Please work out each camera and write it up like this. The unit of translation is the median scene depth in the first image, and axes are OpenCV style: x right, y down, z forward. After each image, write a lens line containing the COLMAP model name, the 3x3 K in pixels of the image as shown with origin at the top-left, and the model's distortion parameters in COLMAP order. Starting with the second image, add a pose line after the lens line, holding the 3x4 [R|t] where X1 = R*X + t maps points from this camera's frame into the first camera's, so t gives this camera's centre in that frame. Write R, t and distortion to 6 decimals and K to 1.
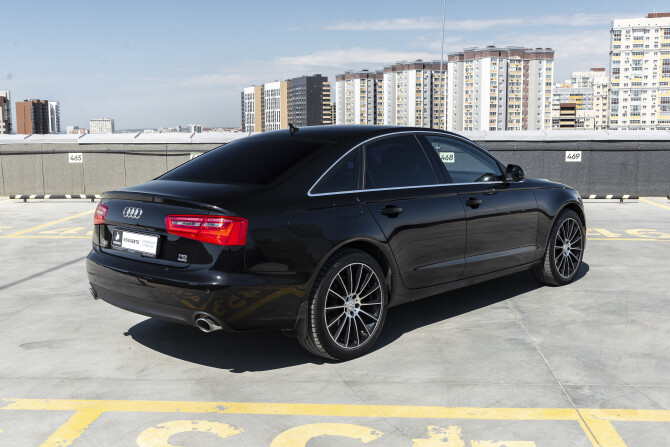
lens RADIAL K [[735.6, 0, 319.1], [0, 735.6, 223.3], [0, 0, 1]] dist [-0.012097, 0.002599]
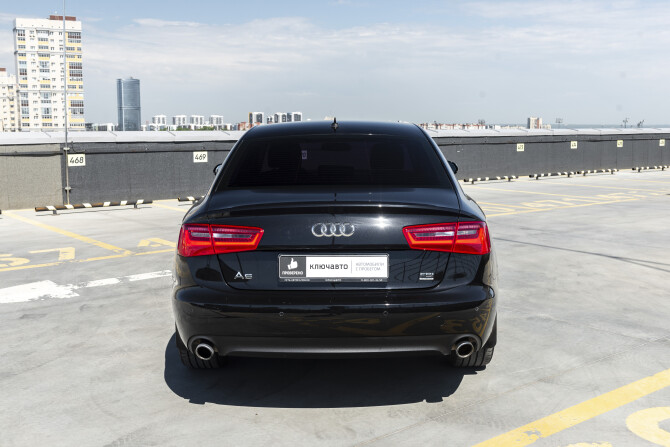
lens RADIAL K [[768.3, 0, 316.6], [0, 768.3, 222.4], [0, 0, 1]] dist [-0.009758, -0.001101]
pose [[0.731547, -0.081639, 0.676885, -0.243124], [0.088819, 0.995756, 0.024106, -0.012959], [-0.675980, 0.042486, 0.735694, 0.124686]]
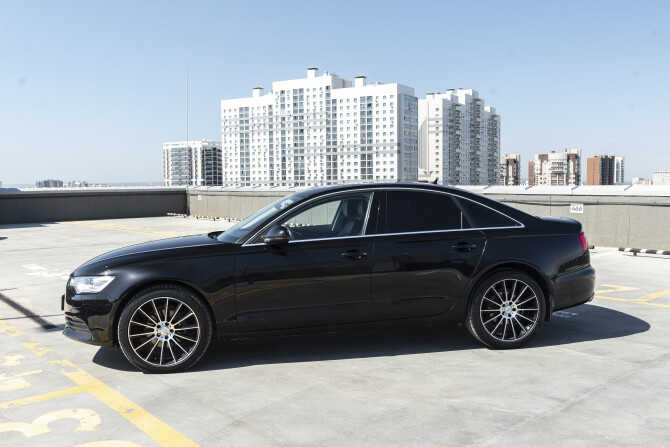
lens RADIAL K [[619.7, 0, 354.9], [0, 619.7, 223.7], [0, 0, 1]] dist [-0.014495, -0.011098]
pose [[0.728890, 0.051043, -0.682725, 0.215488], [-0.090308, 0.995671, -0.021974, -0.018664], [0.678648, 0.077672, 0.730345, 0.124105]]
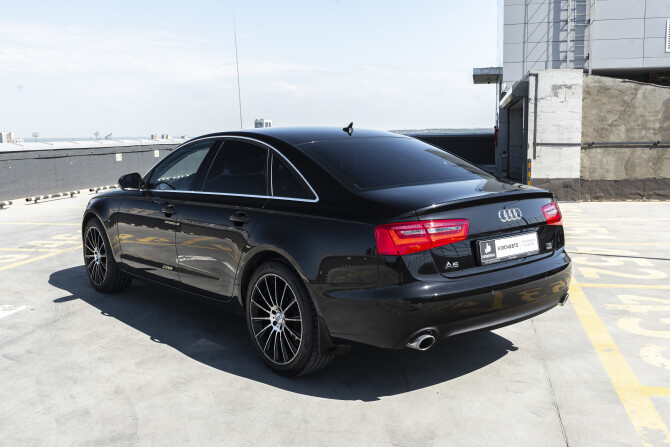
lens RADIAL K [[698.4, 0, 324.0], [0, 698.4, 223.1], [0, 0, 1]] dist [-0.004385, -0.009003]
pose [[0.119096, -0.123457, 0.985177, -0.339015], [0.149581, 0.983146, 0.105119, -0.038859], [-0.981551, 0.134845, 0.135556, 0.332141]]
